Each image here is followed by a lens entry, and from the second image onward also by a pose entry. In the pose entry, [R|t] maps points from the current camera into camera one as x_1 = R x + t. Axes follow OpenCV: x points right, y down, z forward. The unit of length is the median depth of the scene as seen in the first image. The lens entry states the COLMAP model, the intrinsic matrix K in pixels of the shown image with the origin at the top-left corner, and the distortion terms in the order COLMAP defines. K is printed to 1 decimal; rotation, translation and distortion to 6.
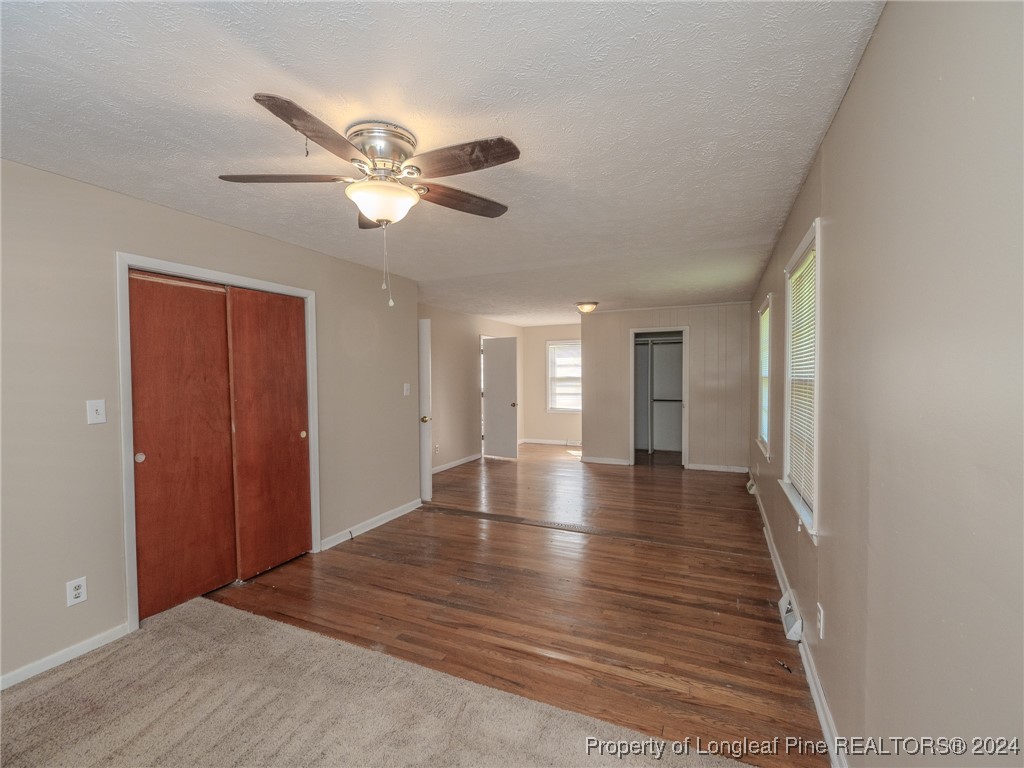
lens RADIAL K [[449.3, 0, 514.6], [0, 449.3, 389.2], [0, 0, 1]] dist [-0.002399, -0.000131]
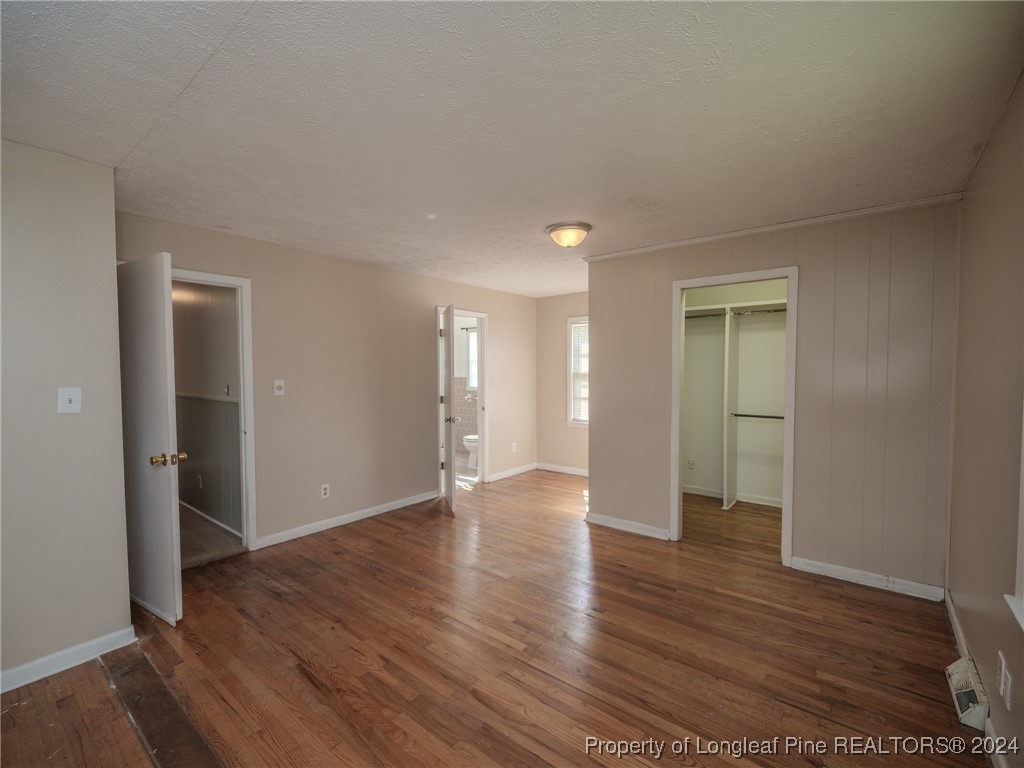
lens RADIAL K [[449.3, 0, 514.6], [0, 449.3, 389.2], [0, 0, 1]] dist [-0.002399, -0.000131]
pose [[0.971810, 0.018231, -0.235061, 0.183590], [-0.015051, 0.999769, 0.015313, -0.014048], [0.235286, -0.011343, 0.971860, 0.405069]]
